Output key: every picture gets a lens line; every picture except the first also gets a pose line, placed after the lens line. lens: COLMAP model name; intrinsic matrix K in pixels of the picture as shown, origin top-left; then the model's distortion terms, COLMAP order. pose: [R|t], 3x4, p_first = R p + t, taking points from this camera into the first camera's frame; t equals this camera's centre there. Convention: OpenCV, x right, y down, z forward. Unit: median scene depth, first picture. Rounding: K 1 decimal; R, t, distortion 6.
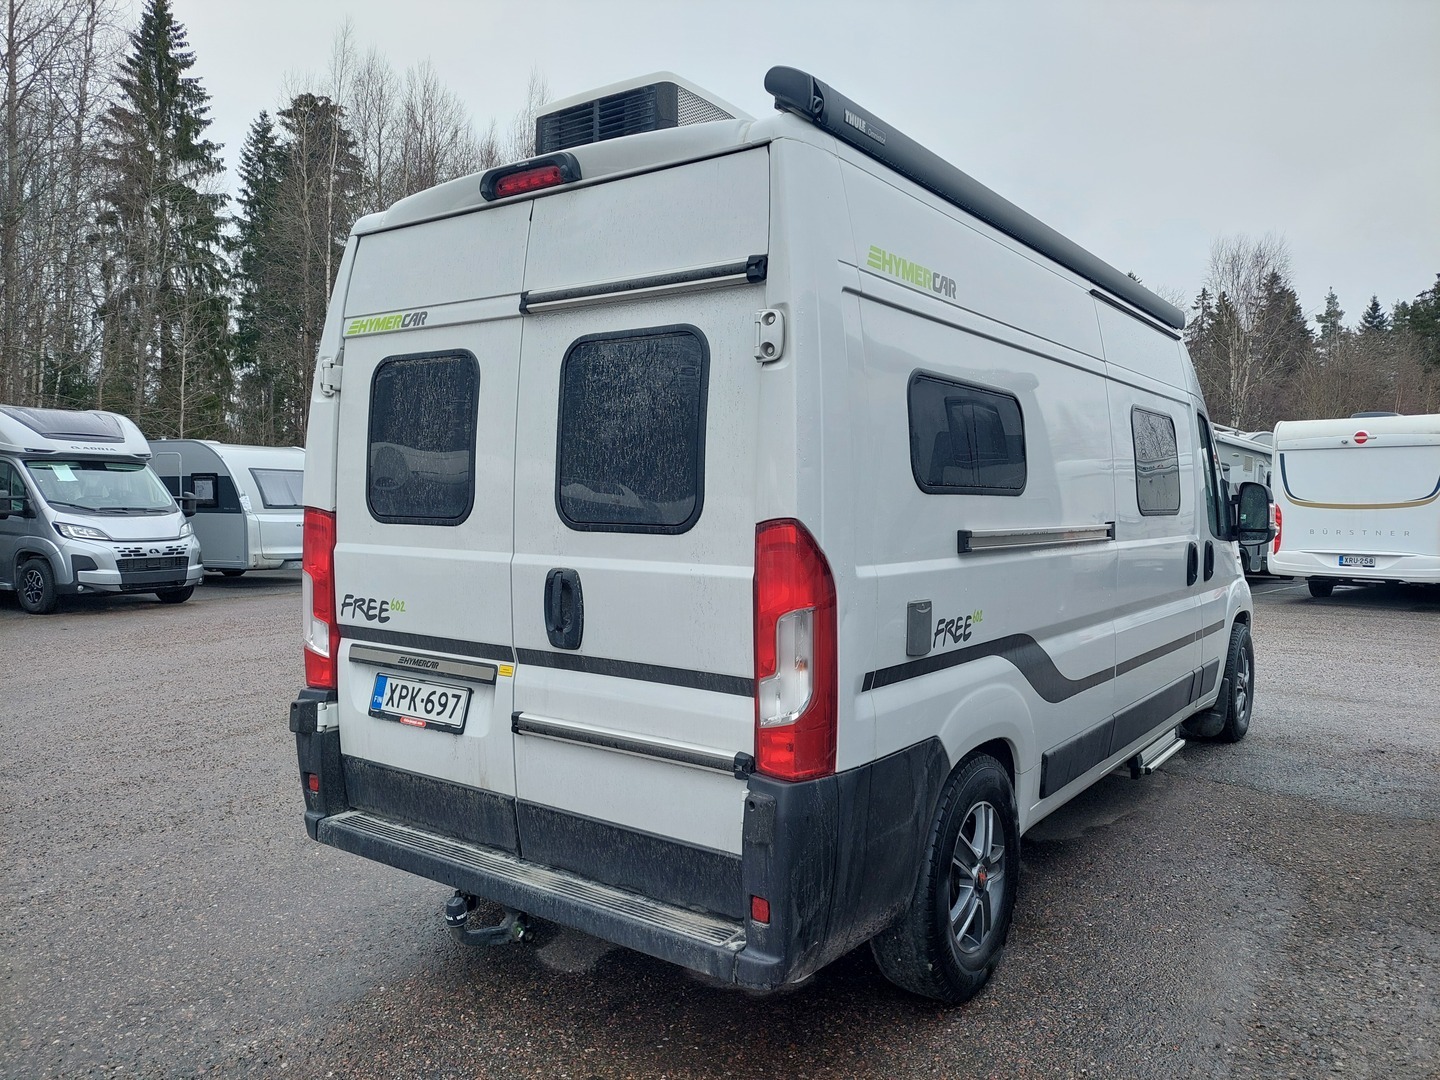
lens RADIAL K [[1044.1, 0, 709.0], [0, 1044.1, 540.0], [0, 0, 1]] dist [0.124808, -0.189108]
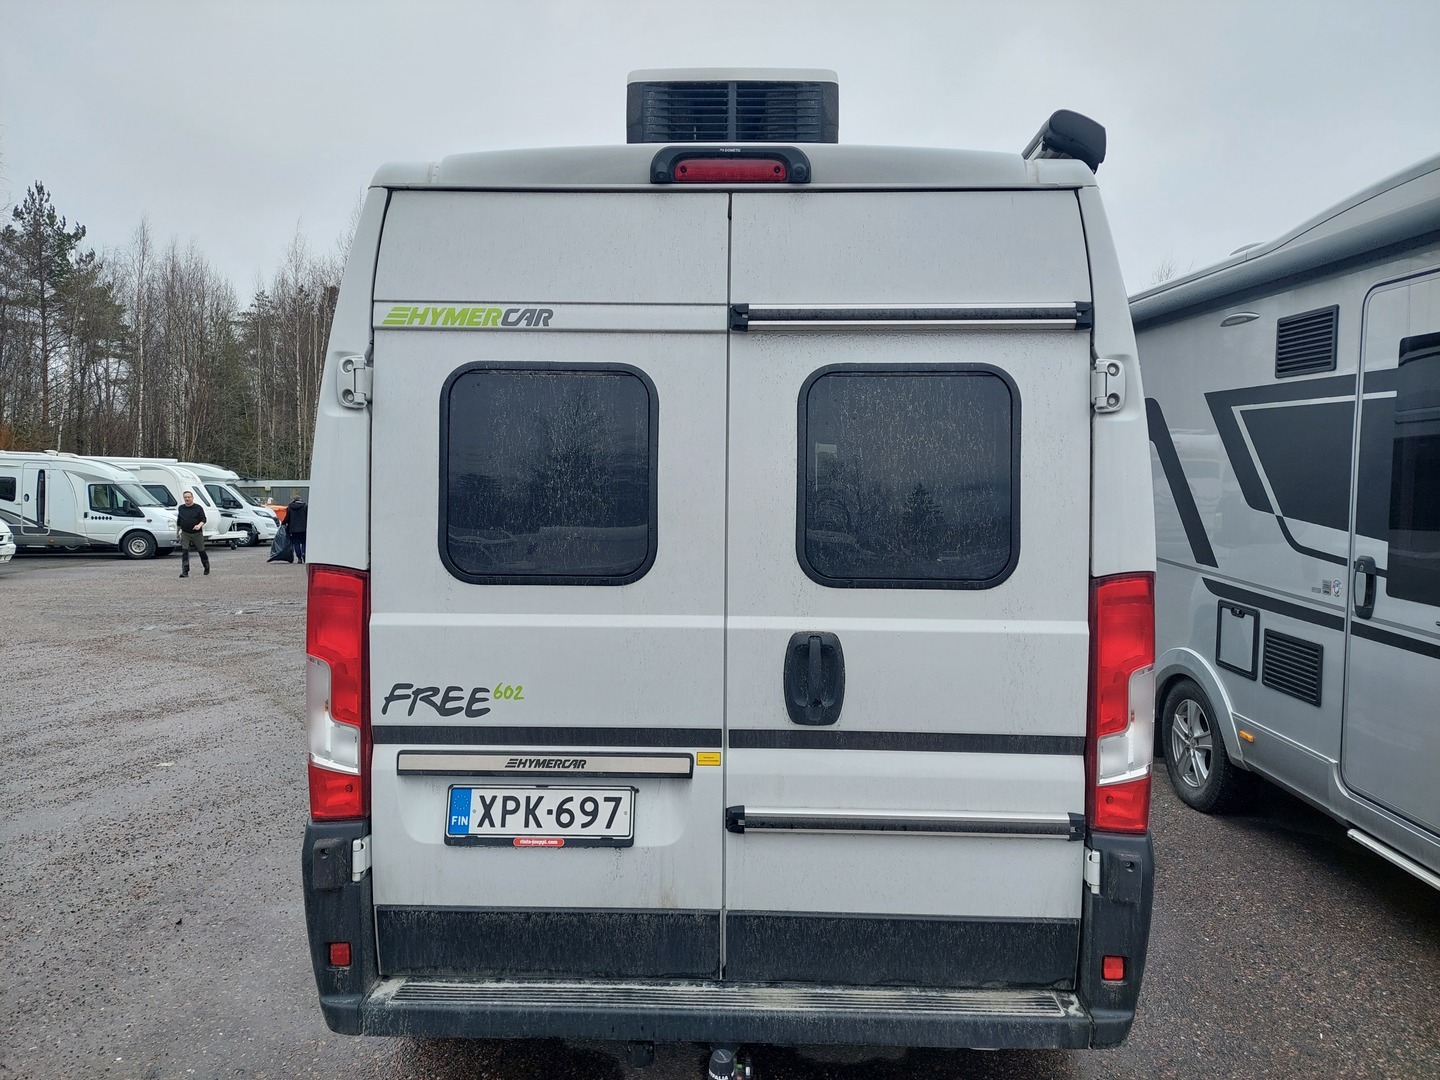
lens RADIAL K [[1044.1, 0, 709.0], [0, 1044.1, 540.0], [0, 0, 1]] dist [0.124808, -0.189108]
pose [[0.817527, -0.028501, 0.575184, -0.627695], [0.024092, 0.999593, 0.015288, -0.057078], [-0.575386, 0.001358, 0.817881, 0.307529]]
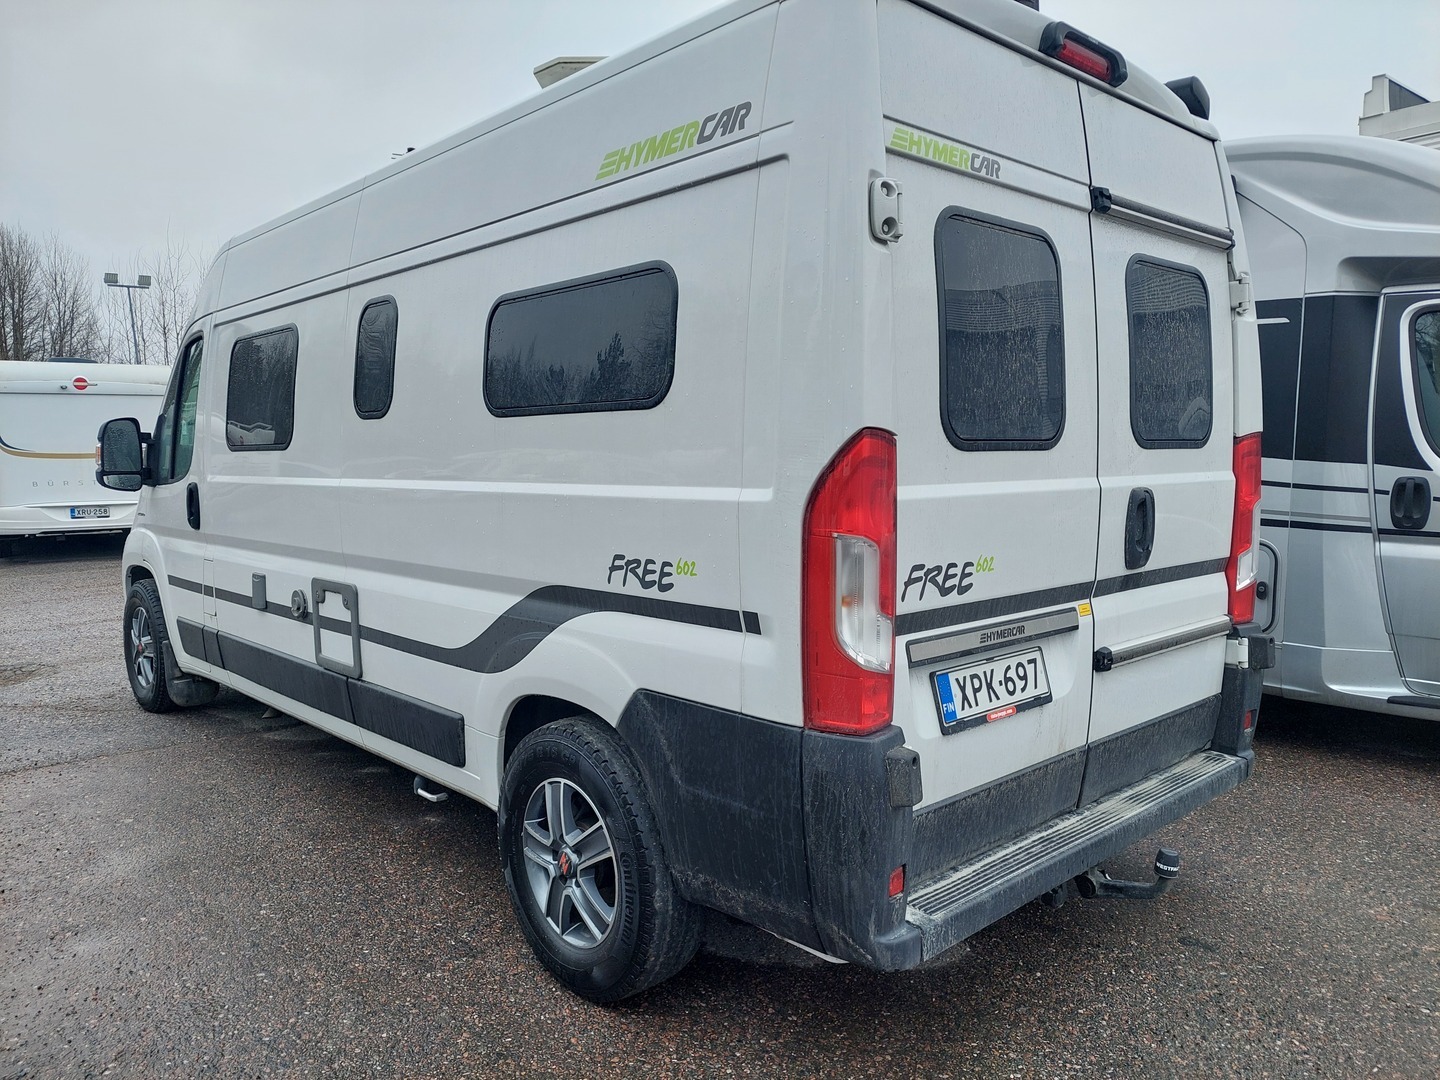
lens RADIAL K [[1047.7, 0, 748.8], [0, 1047.7, 536.1], [0, 0, 1]] dist [0.055631, -0.000817]
pose [[0.157276, -0.087174, 0.983700, -1.058477], [0.051585, 0.995462, 0.079969, -0.023583], [-0.986206, 0.038167, 0.161059, 1.074942]]
